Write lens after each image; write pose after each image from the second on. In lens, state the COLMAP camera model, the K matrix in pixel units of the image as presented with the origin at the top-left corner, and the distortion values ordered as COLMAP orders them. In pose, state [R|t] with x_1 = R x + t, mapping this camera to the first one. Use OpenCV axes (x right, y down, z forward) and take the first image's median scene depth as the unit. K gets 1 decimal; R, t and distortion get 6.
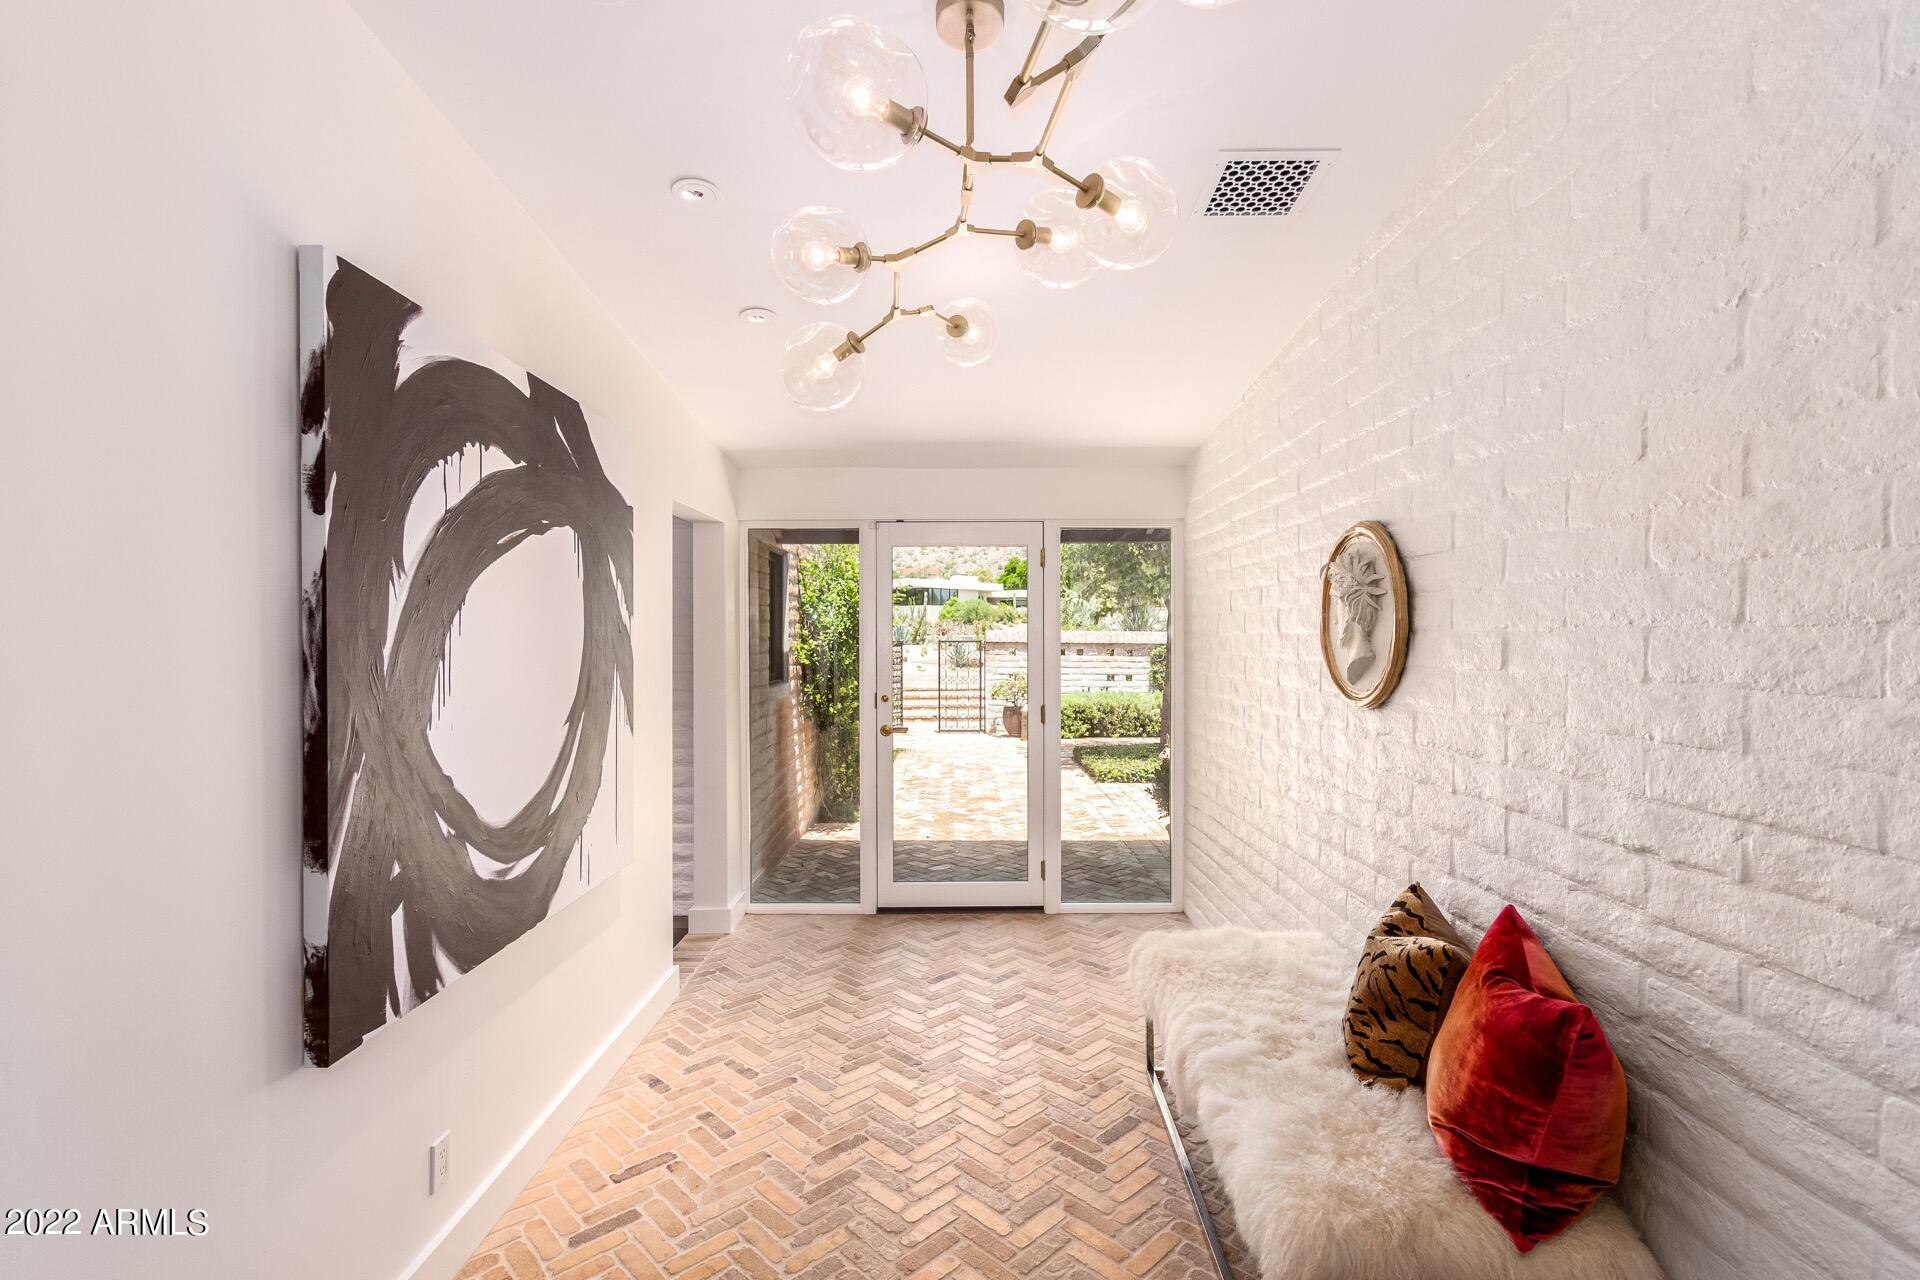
lens RADIAL K [[889.5, 0, 953.4], [0, 889.5, 642.4], [0, 0, 1]] dist [-0.000677, -0.000082]
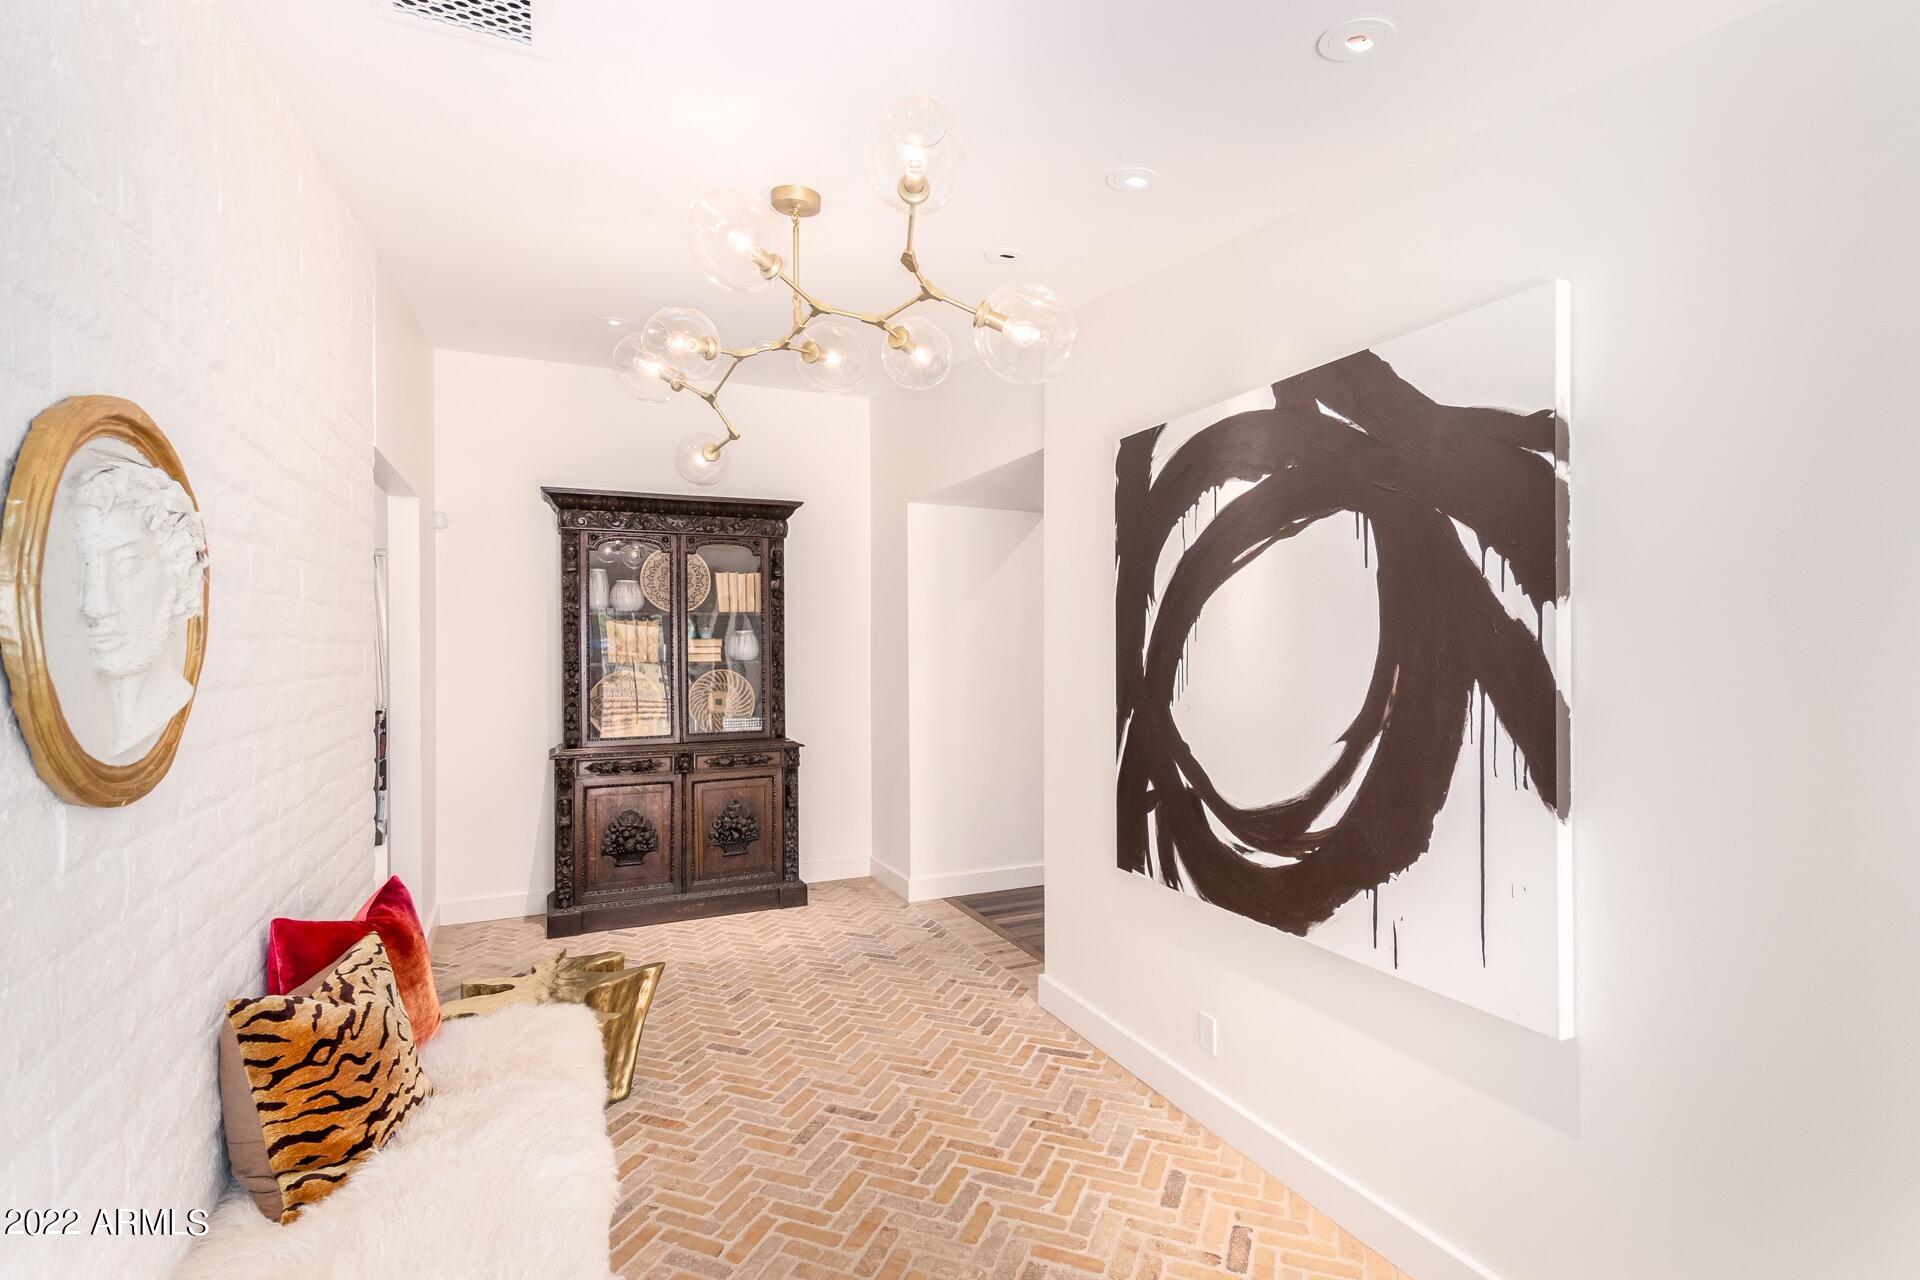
lens RADIAL K [[889.5, 0, 953.4], [0, 889.5, 642.4], [0, 0, 1]] dist [-0.000677, -0.000082]
pose [[-0.908593, 0.004040, -0.417664, 0.341792], [0.002737, 0.999989, 0.003718, -0.012314], [0.417674, 0.002235, -0.908594, 2.129885]]
